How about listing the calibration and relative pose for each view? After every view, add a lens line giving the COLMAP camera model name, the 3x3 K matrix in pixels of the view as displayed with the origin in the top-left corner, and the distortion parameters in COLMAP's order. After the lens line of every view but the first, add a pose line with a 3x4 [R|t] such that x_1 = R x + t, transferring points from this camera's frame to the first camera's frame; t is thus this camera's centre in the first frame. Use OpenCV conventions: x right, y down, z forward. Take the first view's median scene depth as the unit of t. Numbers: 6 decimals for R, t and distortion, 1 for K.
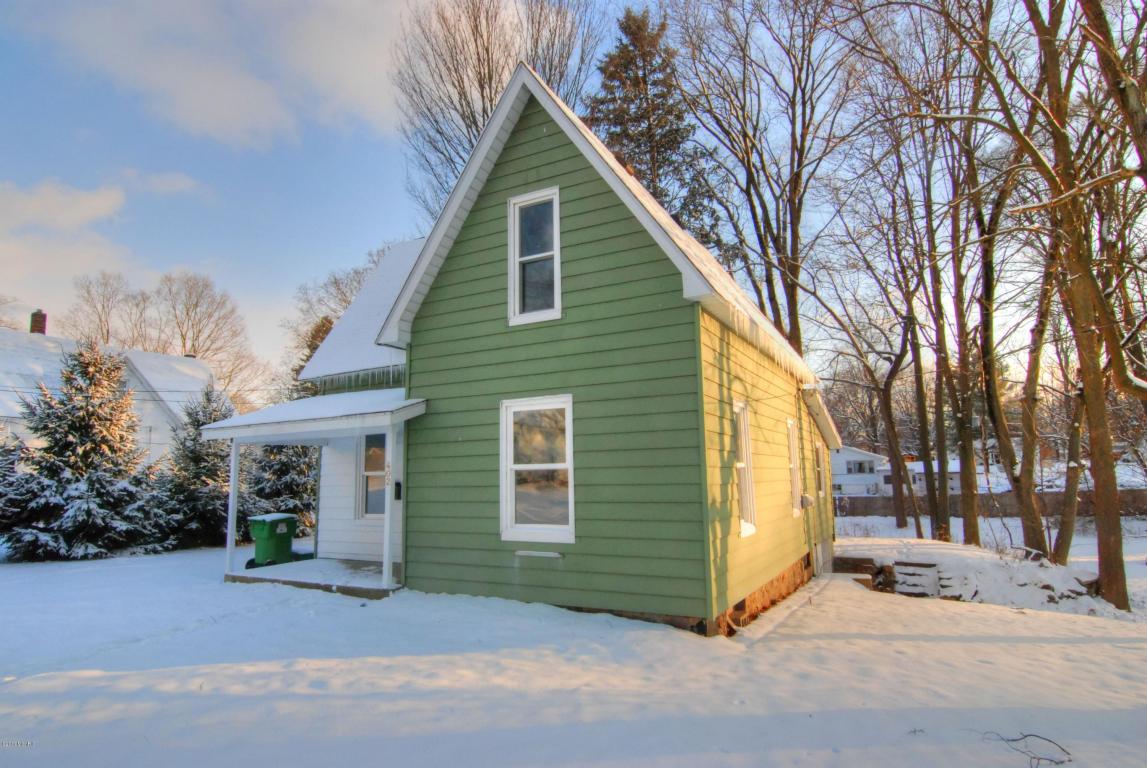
lens RADIAL K [[626.8, 0, 579.0], [0, 626.8, 385.2], [0, 0, 1]] dist [-0.010850, -0.002193]
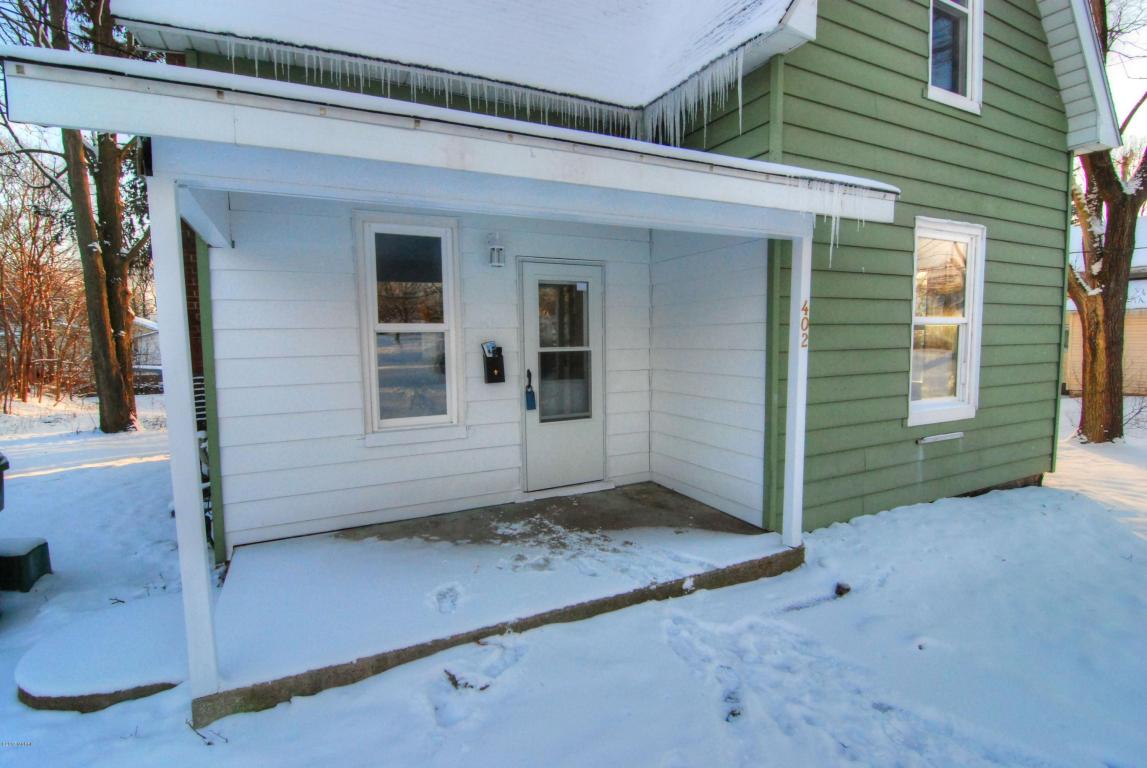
lens RADIAL K [[548.6, 0, 571.2], [0, 548.6, 388.1], [0, 0, 1]] dist [-0.014551, -0.005836]
pose [[0.580617, -0.059340, 0.812011, -0.827647], [-0.111615, 0.982123, 0.151580, 0.159532], [-0.806490, -0.178642, 0.563614, 0.980463]]
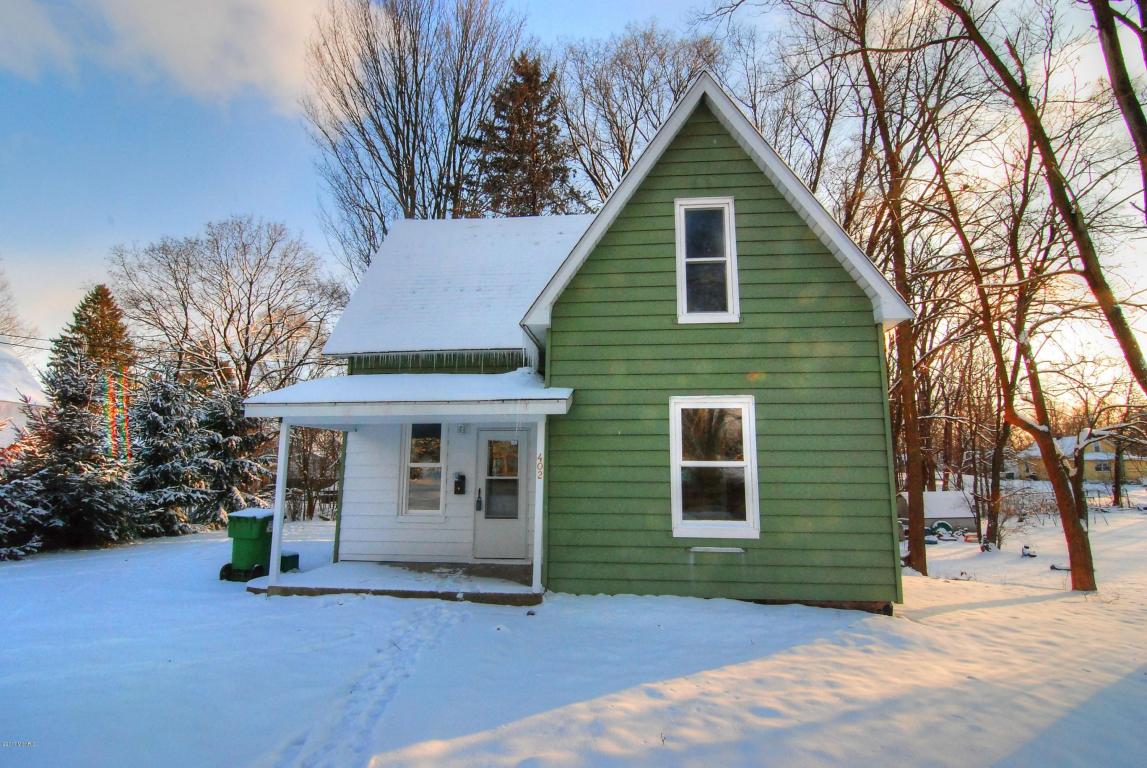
lens RADIAL K [[548.6, 0, 571.6], [0, 548.6, 386.1], [0, 0, 1]] dist [-0.014551, -0.005836]
pose [[0.923159, 0.081579, 0.375663, -0.625691], [-0.076453, 0.996664, -0.028559, 0.047035], [-0.376739, -0.002356, 0.926316, 0.260407]]
